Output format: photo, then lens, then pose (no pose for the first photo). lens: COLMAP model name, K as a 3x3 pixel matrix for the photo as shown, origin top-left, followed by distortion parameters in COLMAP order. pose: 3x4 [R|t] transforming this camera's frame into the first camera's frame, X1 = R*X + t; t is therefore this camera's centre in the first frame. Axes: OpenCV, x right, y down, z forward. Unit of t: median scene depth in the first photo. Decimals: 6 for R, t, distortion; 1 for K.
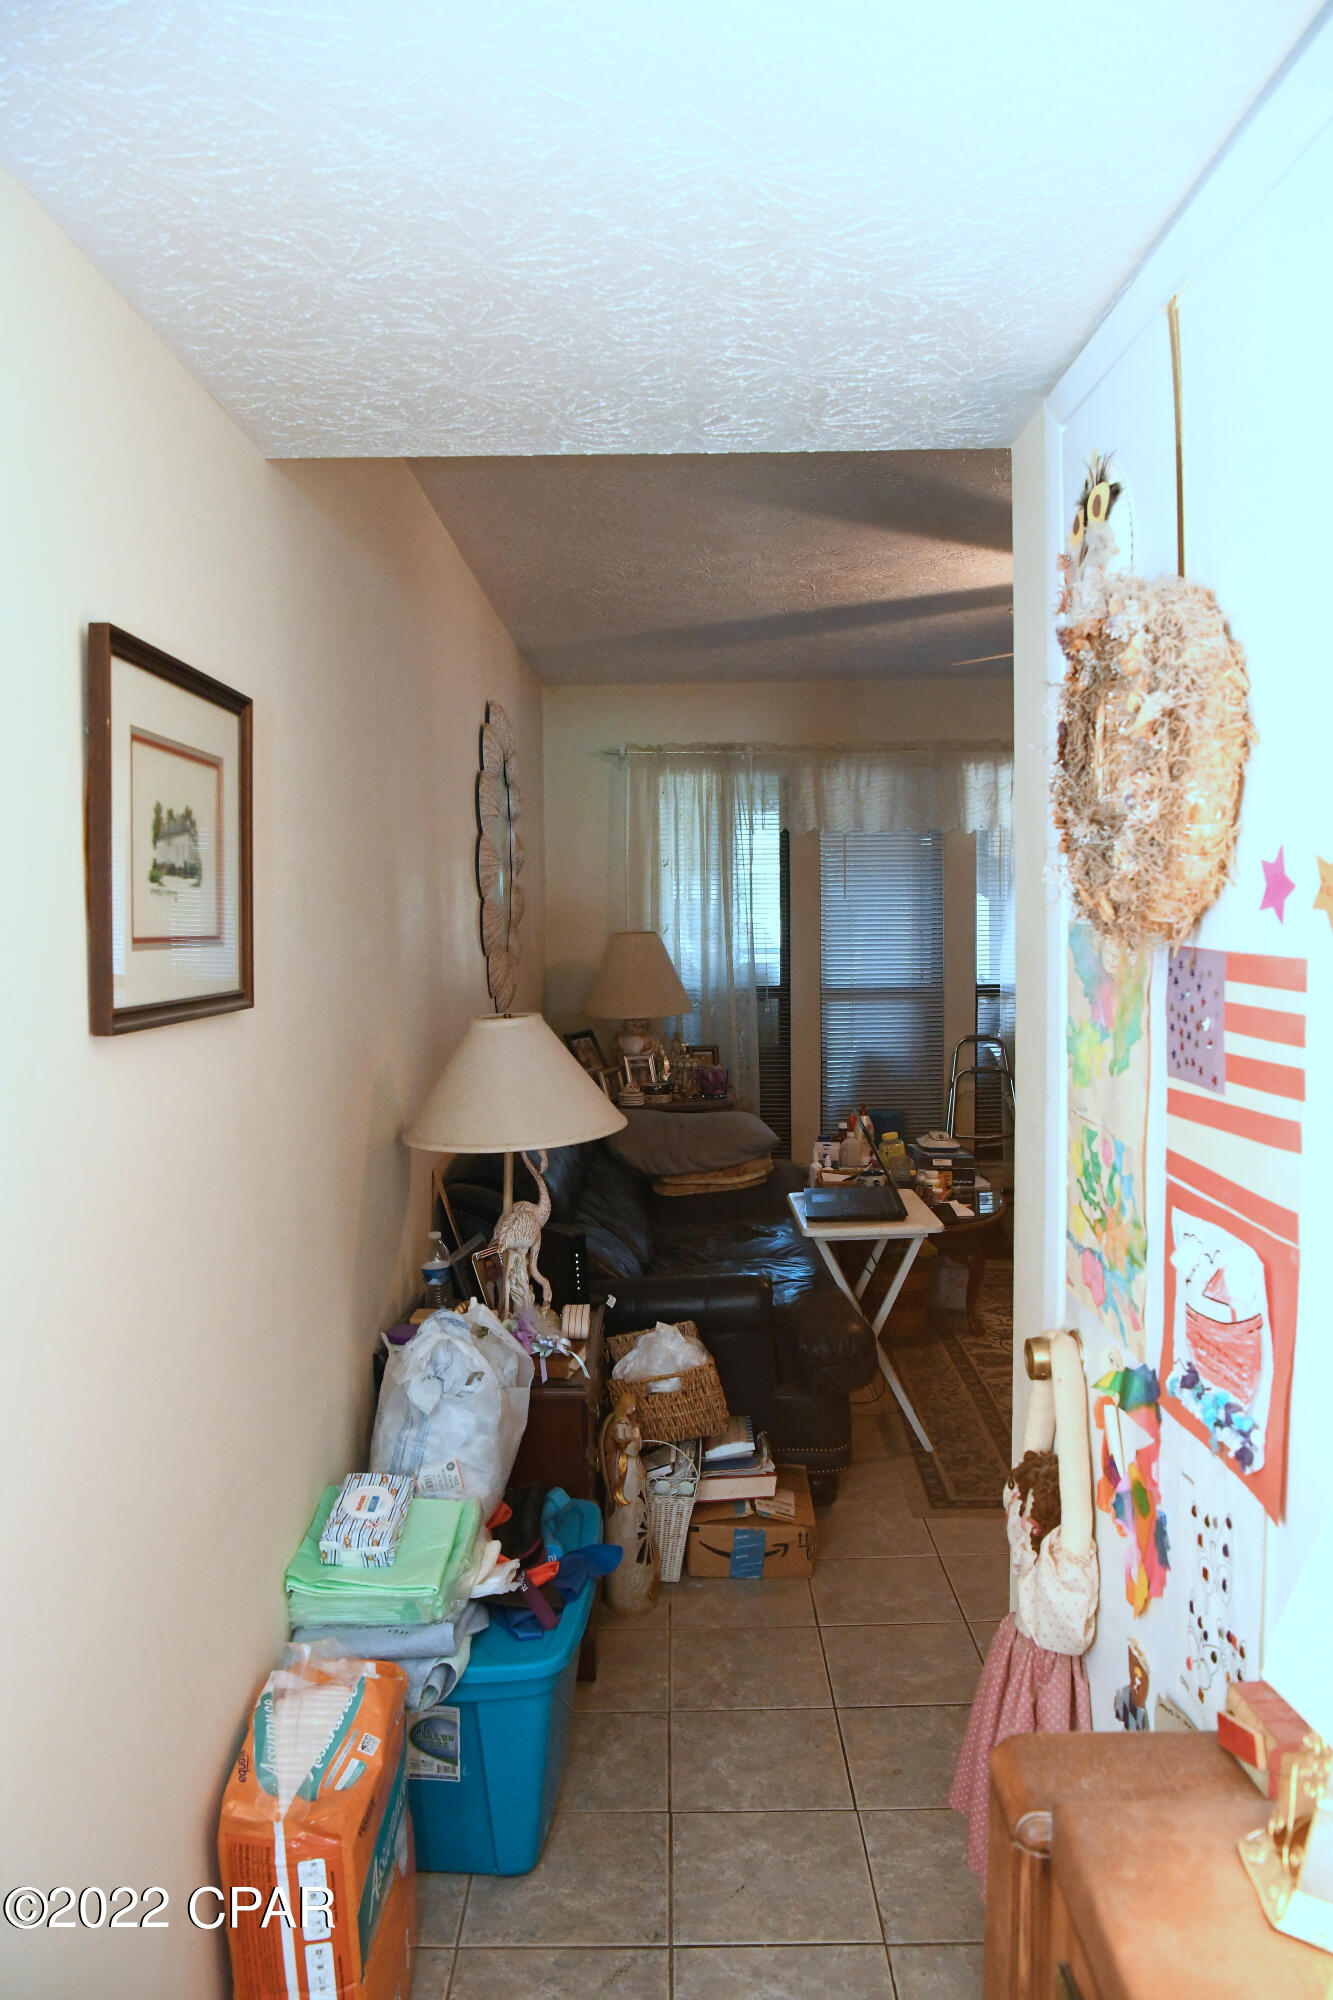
lens RADIAL K [[1509.0, 0, 668.0], [0, 1509.0, 999.0], [0, 0, 1]] dist [0.001542, -0.000056]
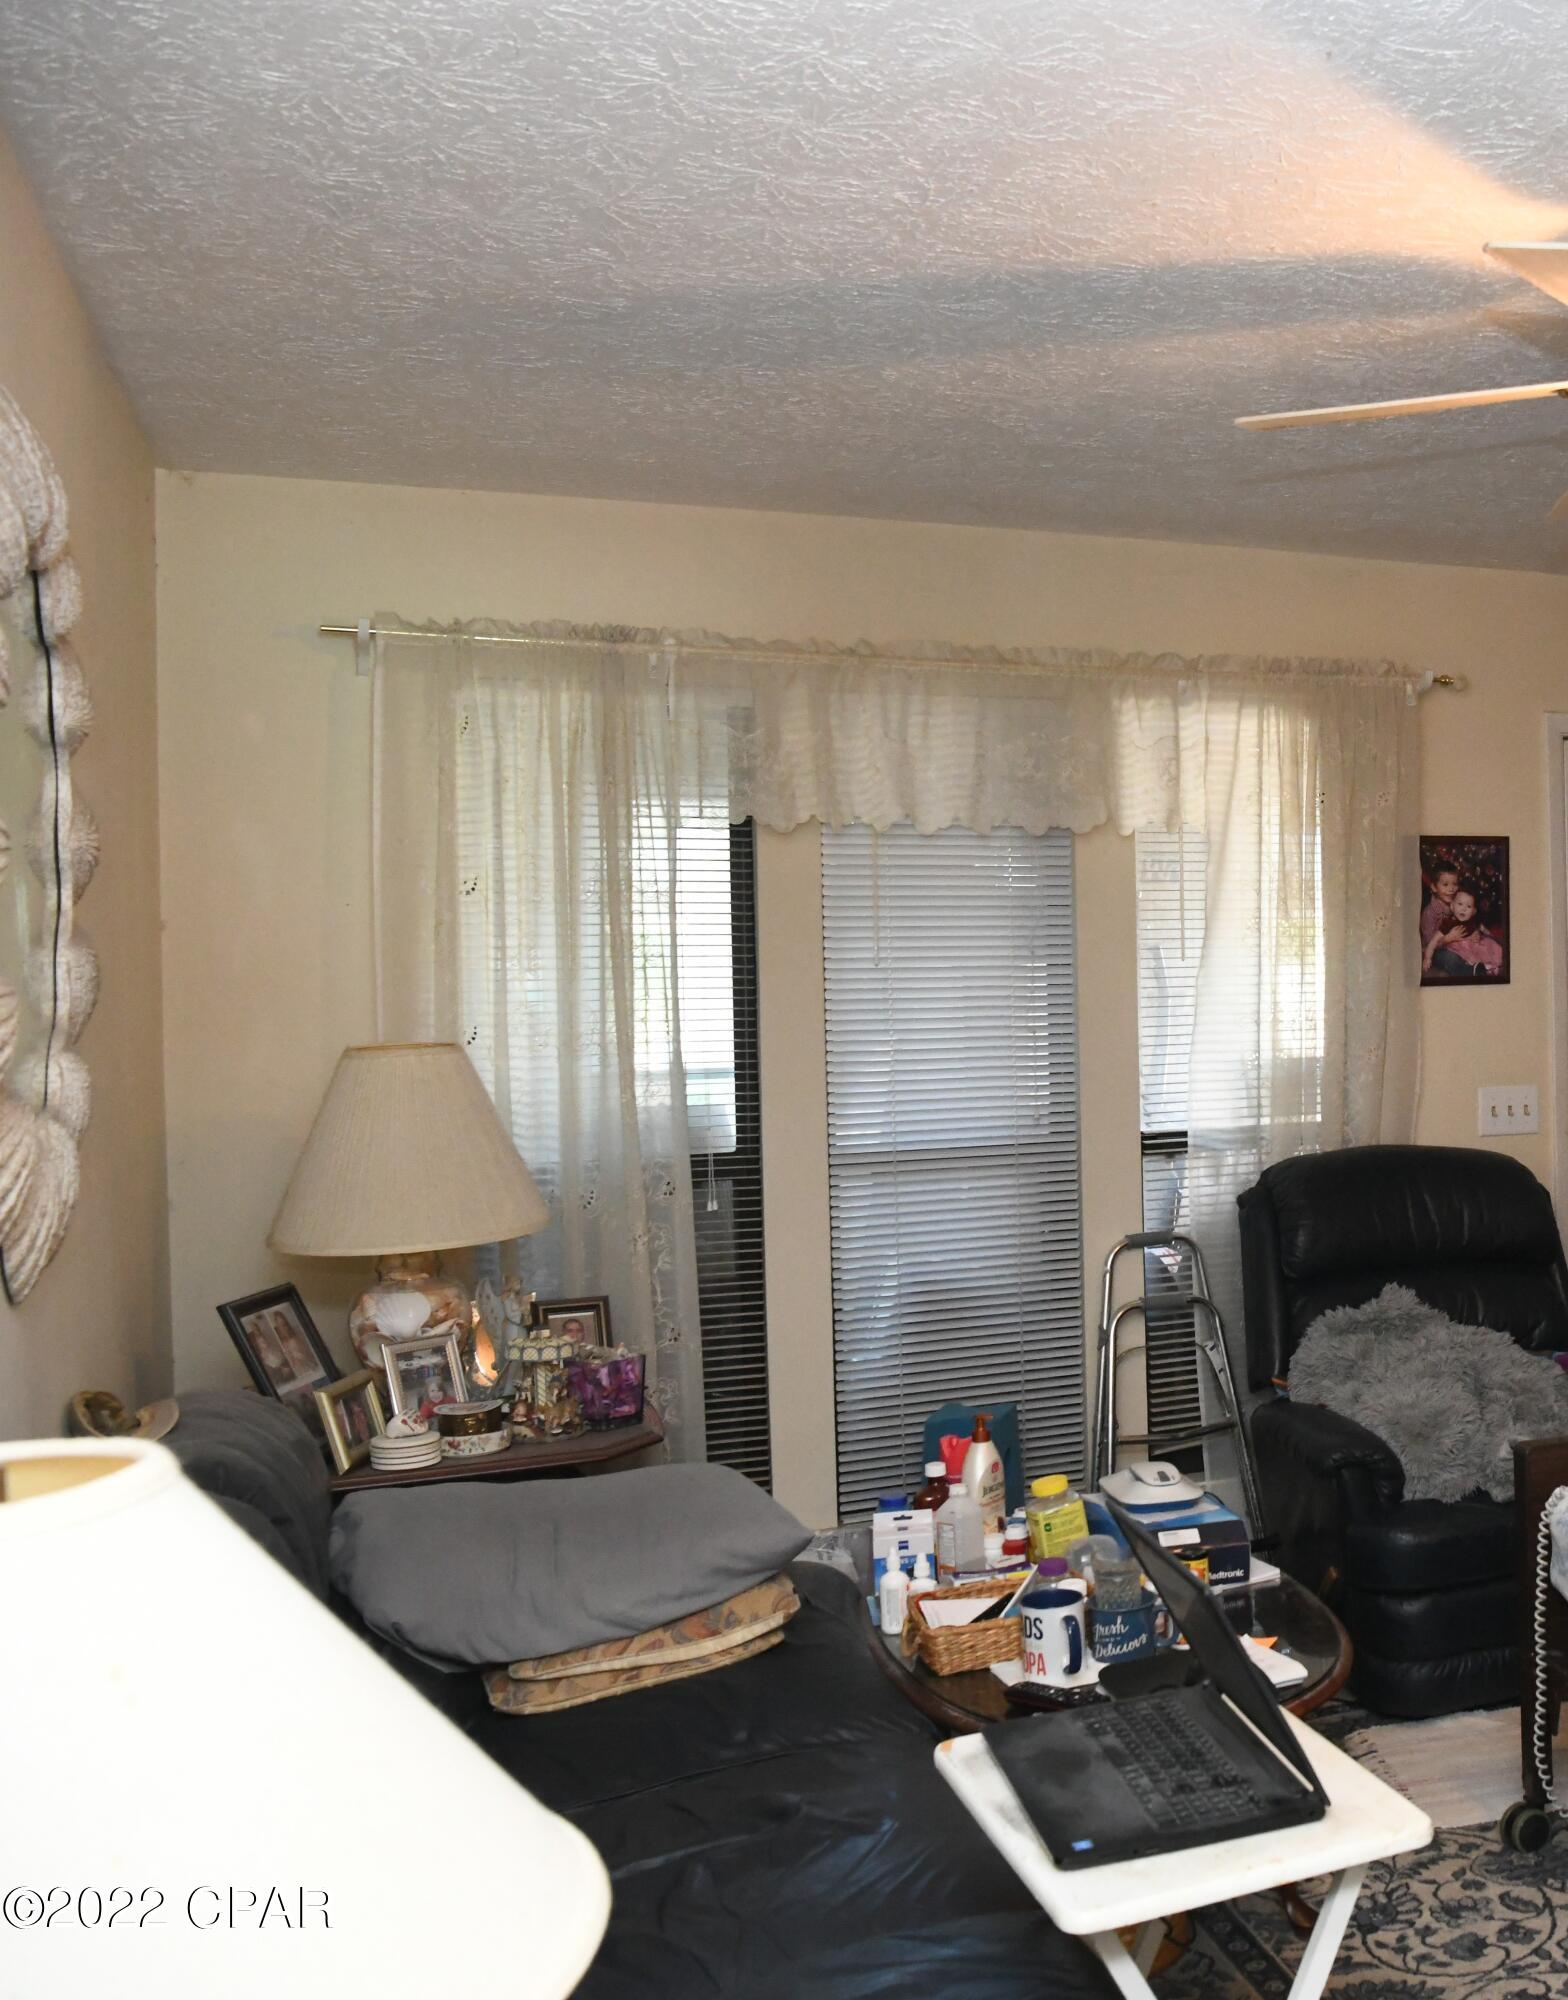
lens RADIAL K [[1144.5, 0, 785.4], [0, 1144.5, 994.7], [0, 0, 1]] dist [-0.017487, -0.001315]
pose [[0.896111, -0.005729, 0.443792, -0.069615], [0.036386, 0.997499, -0.060596, -0.035626], [-0.442335, 0.070449, 0.894079, 0.678398]]
